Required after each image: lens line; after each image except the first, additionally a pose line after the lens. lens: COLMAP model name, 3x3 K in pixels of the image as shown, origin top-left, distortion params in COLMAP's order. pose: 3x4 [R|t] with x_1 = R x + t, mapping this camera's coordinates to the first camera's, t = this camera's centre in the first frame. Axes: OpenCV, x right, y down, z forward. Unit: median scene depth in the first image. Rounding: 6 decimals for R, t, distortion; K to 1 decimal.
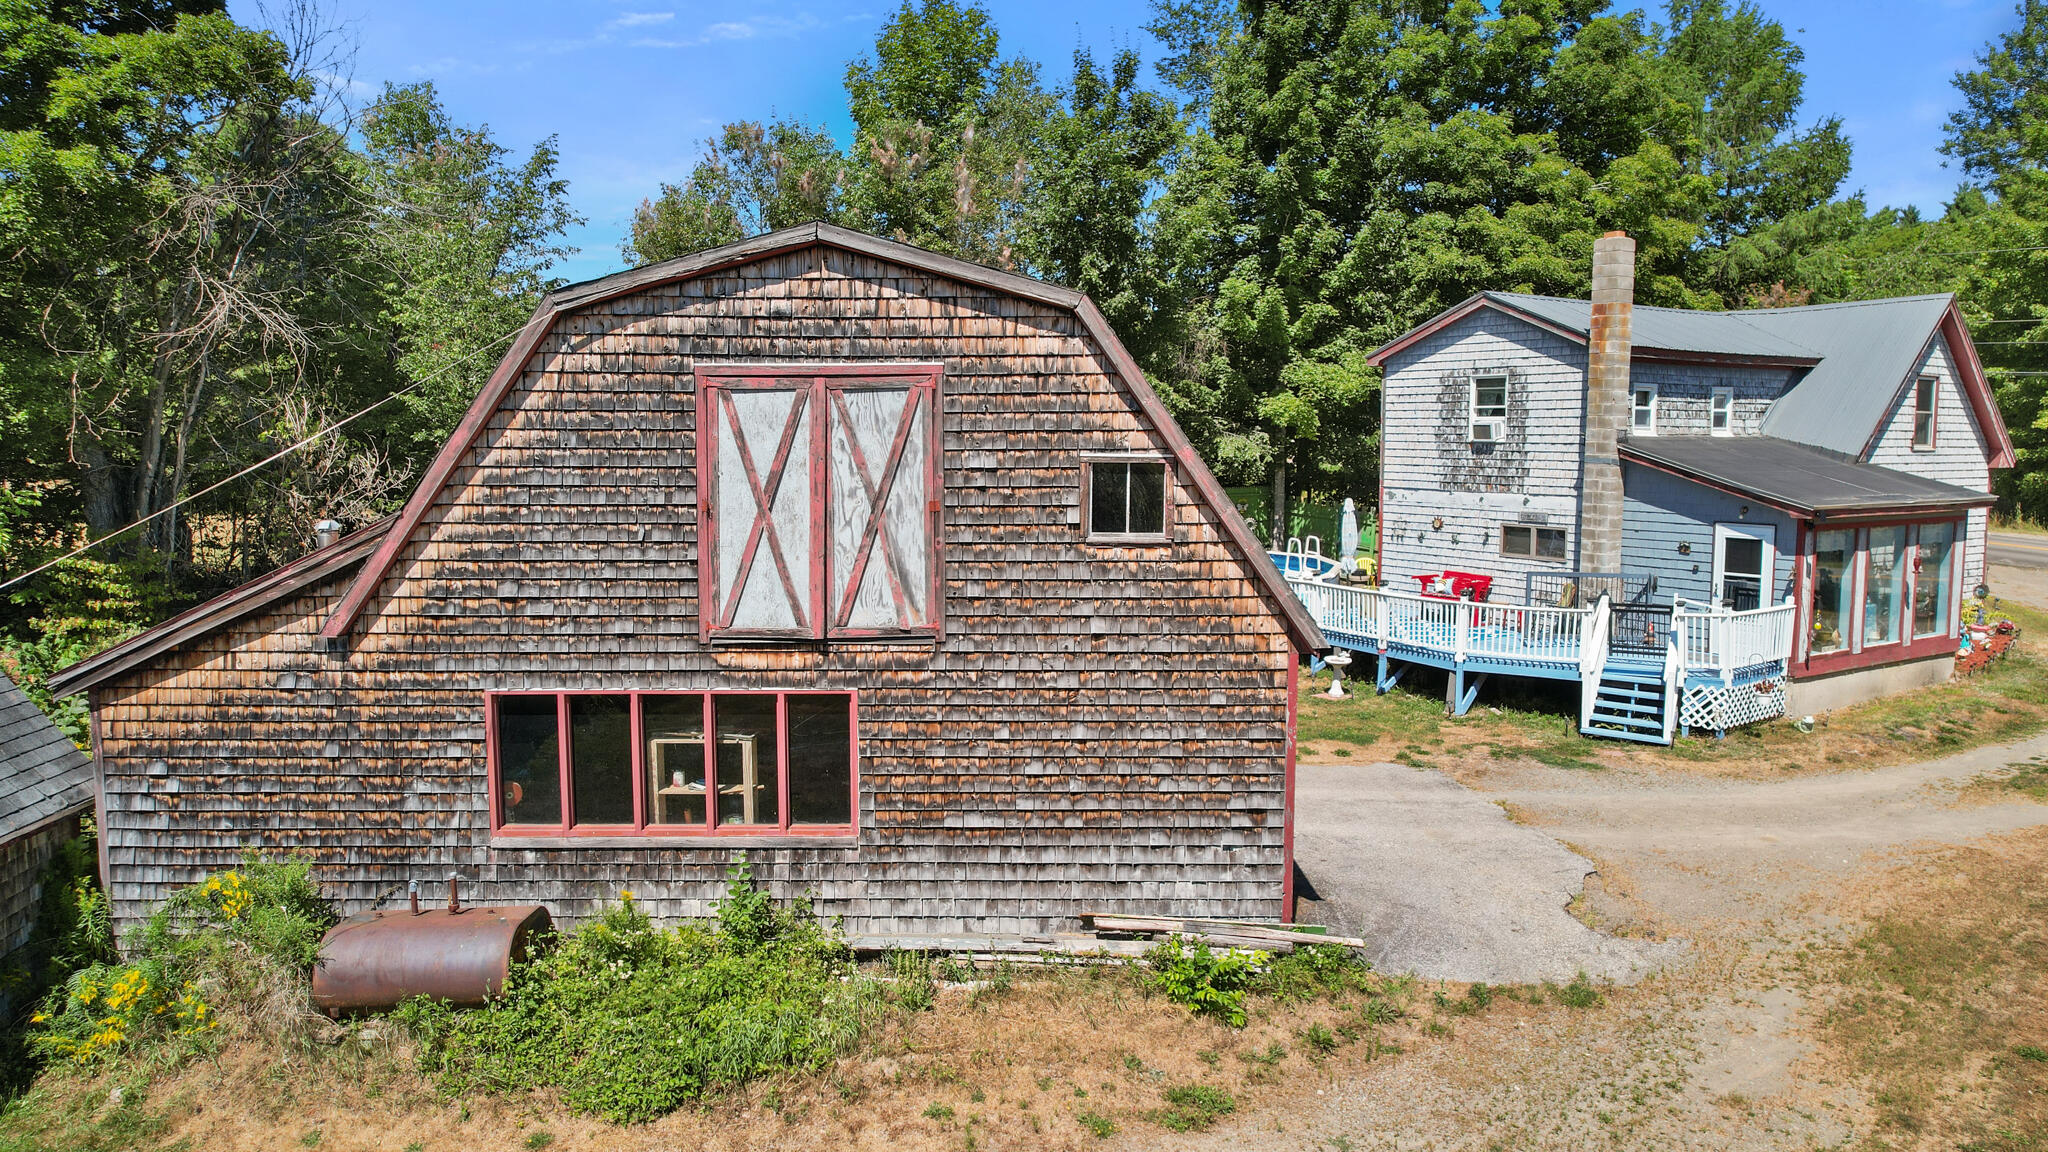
lens RADIAL K [[1384.6, 0, 1024.0], [0, 1384.6, 576.0], [0, 0, 1]] dist [-0.072333, 0.060539]
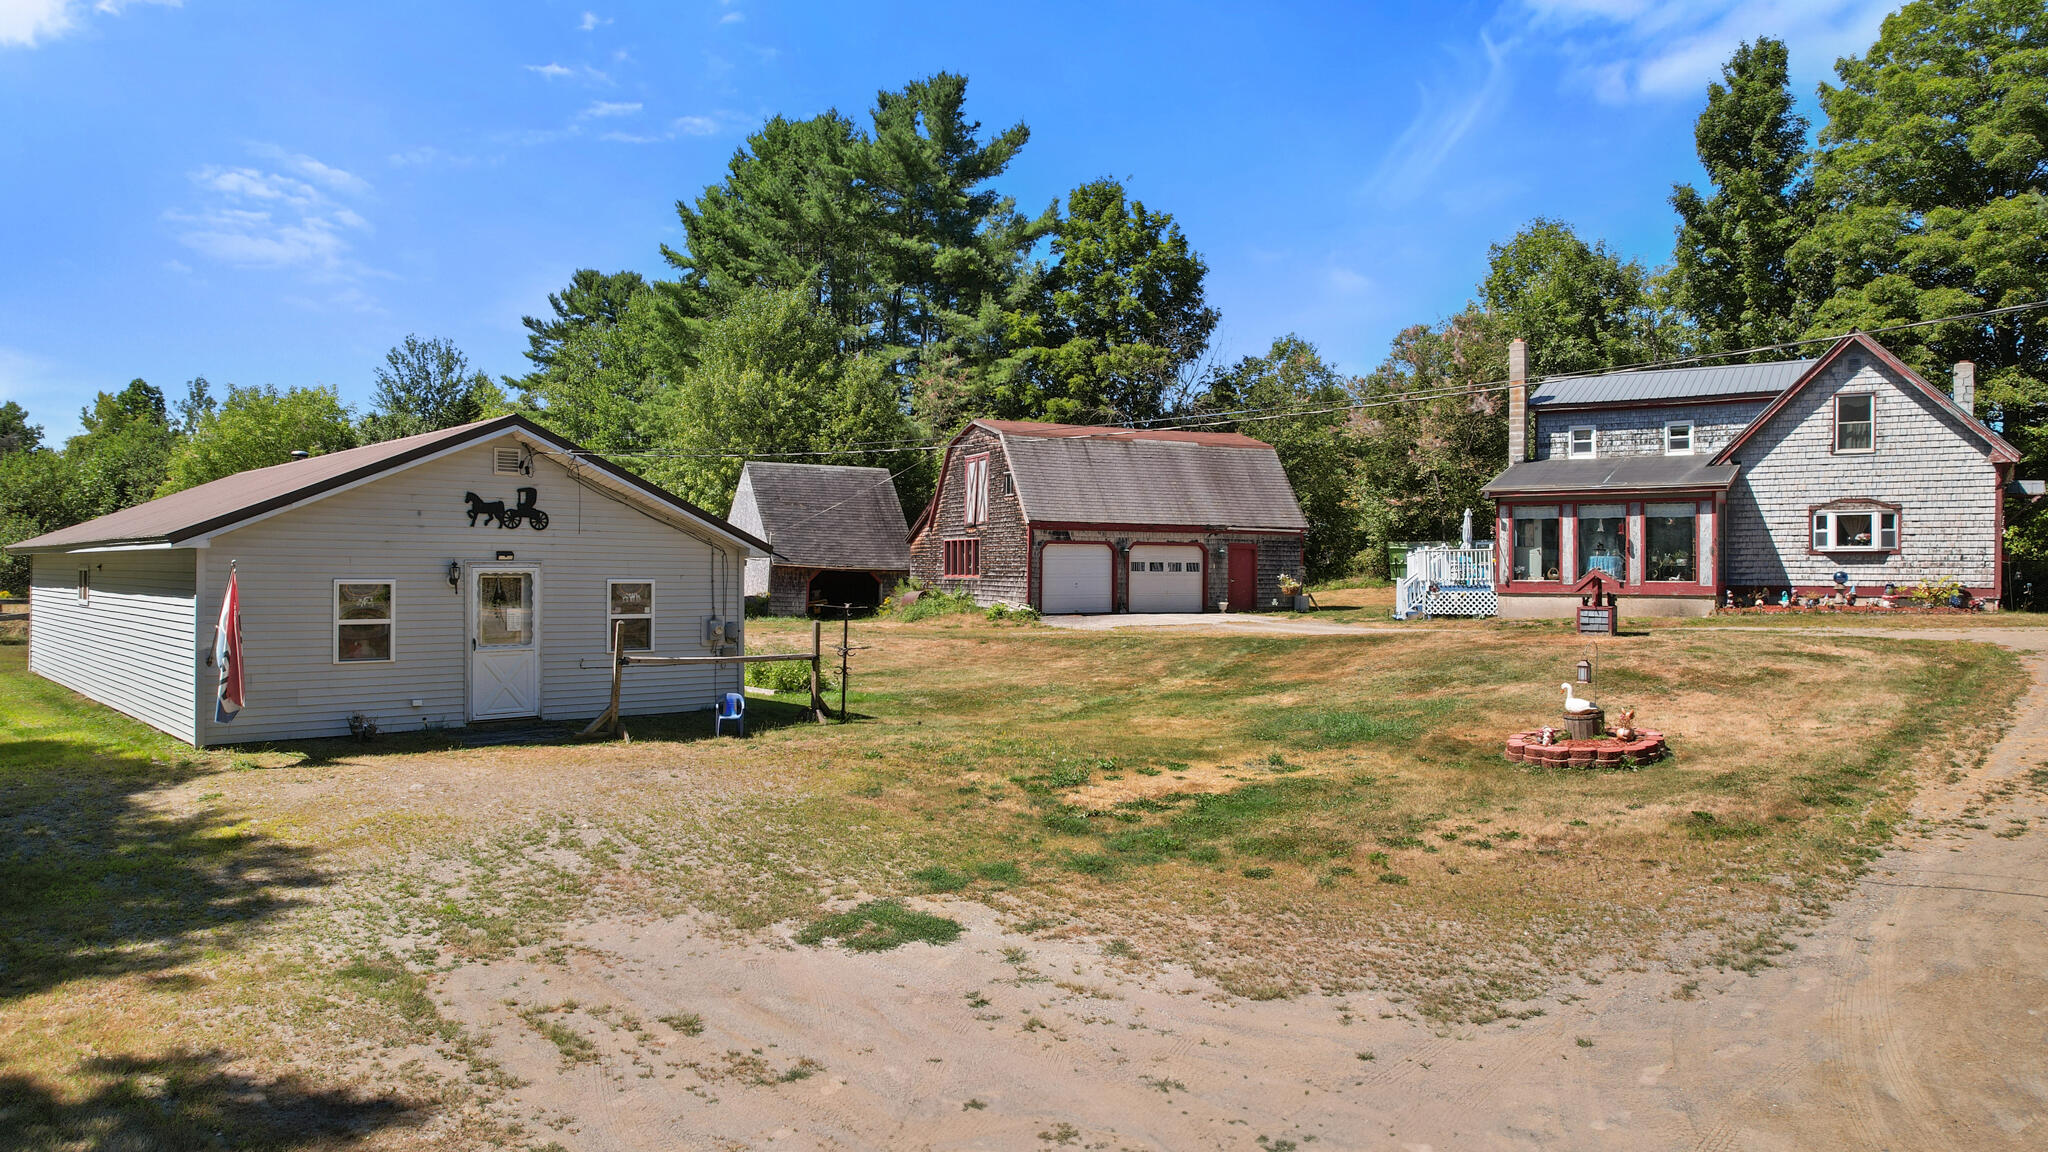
lens RADIAL K [[1321.0, 0, 1012.0], [0, 1321.0, 570.5], [0, 0, 1]] dist [-0.088153, 0.082698]
pose [[0.389581, 0.000792, -0.920992, 1.471093], [-0.097586, 0.994406, -0.040423, 0.138634], [0.915808, 0.105624, 0.387479, -0.150530]]
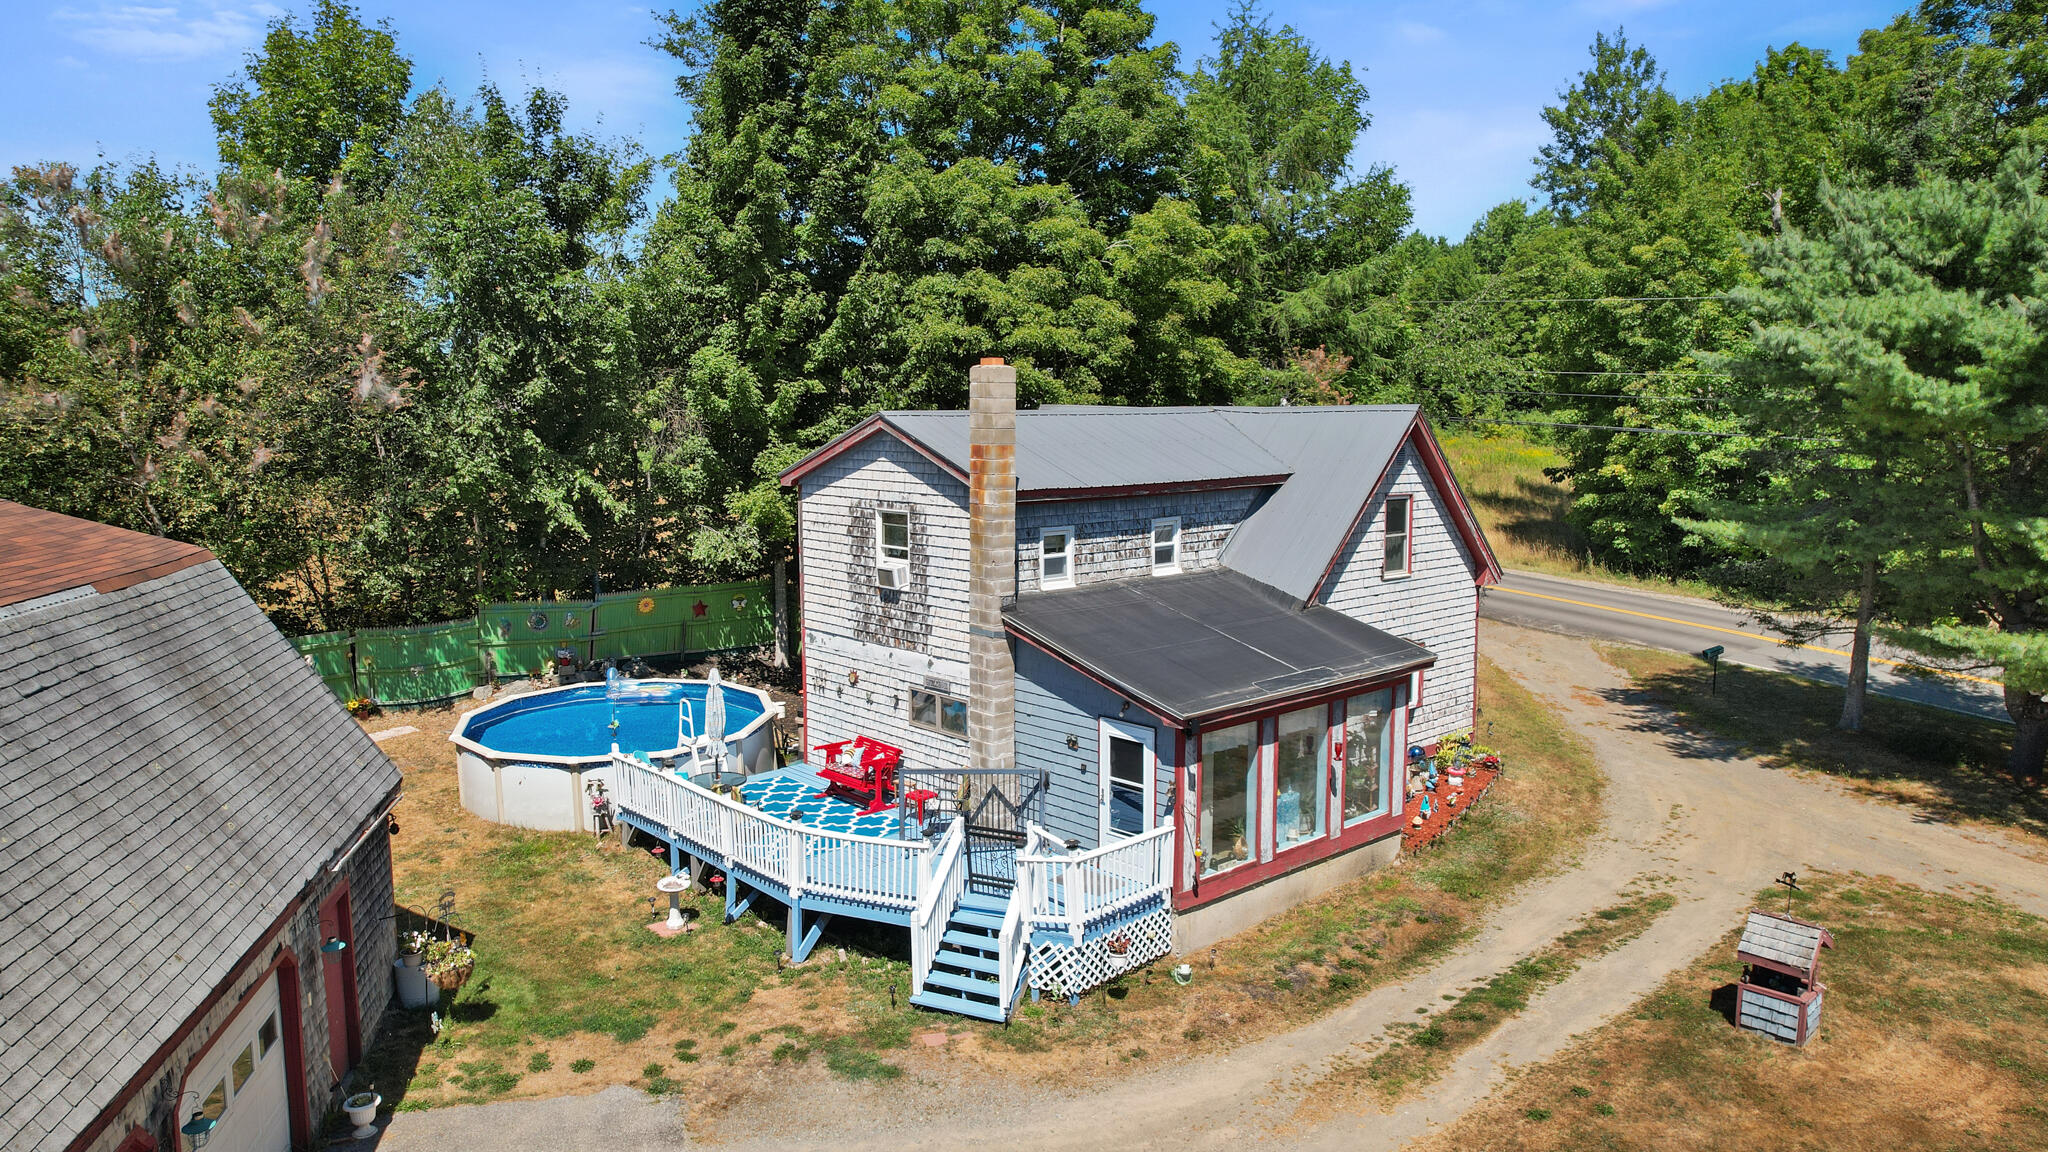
lens RADIAL K [[1384.6, 0, 1024.0], [0, 1384.6, 576.0], [0, 0, 1]] dist [-0.072333, 0.060539]
pose [[0.983591, -0.026337, 0.178478, 0.262661], [0.022618, 0.999483, 0.022838, -0.121869], [-0.178987, -0.018427, 0.983679, 0.151071]]
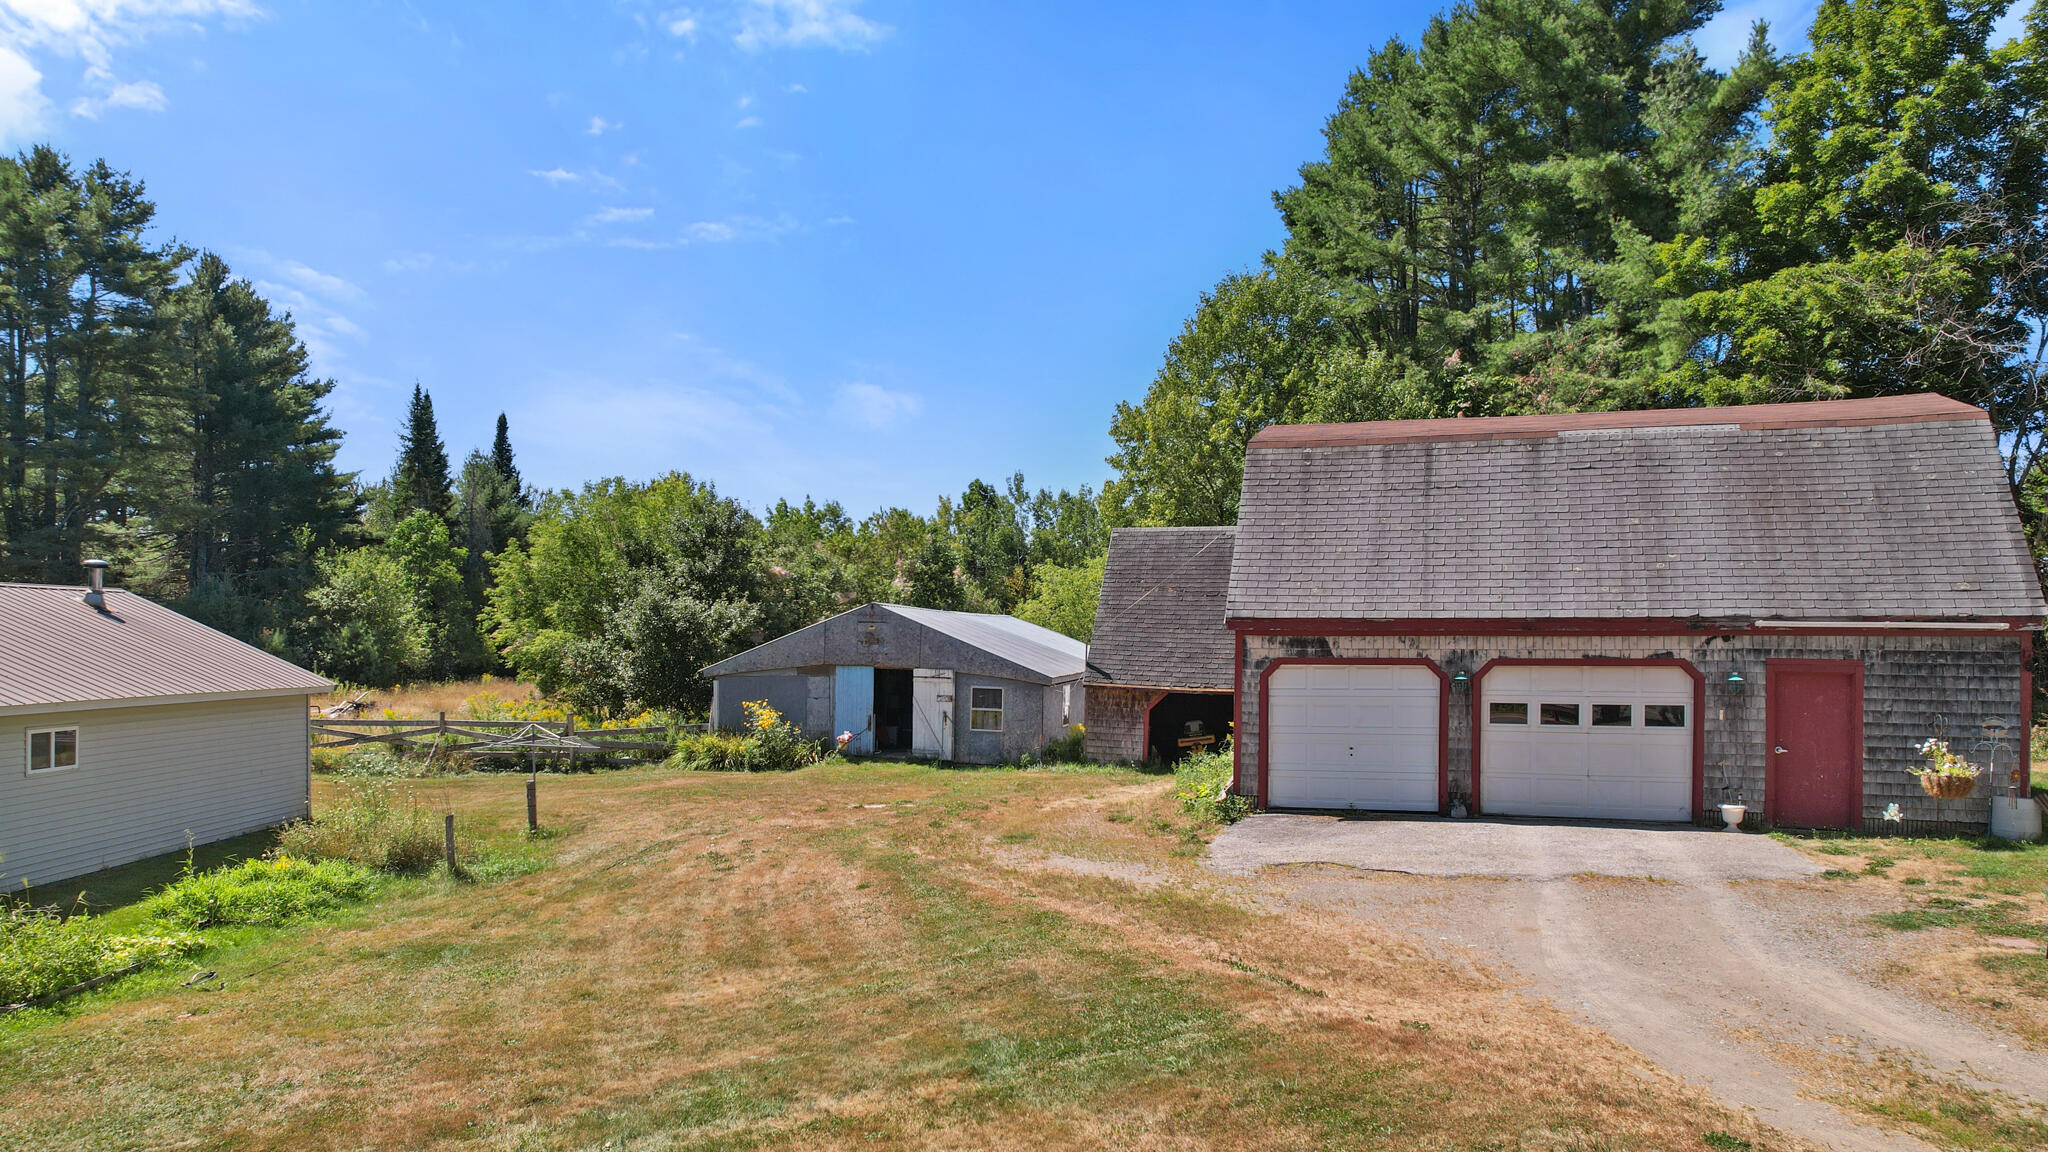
lens RADIAL K [[1350.7, 0, 1001.5], [0, 1350.7, 640.5], [0, 0, 1]] dist [-0.066446, 0.053977]
pose [[-0.356178, -0.001776, -0.934417, 0.847413], [-0.094504, 0.994939, 0.034131, 0.017293], [0.929627, 0.100463, -0.354543, 0.597882]]
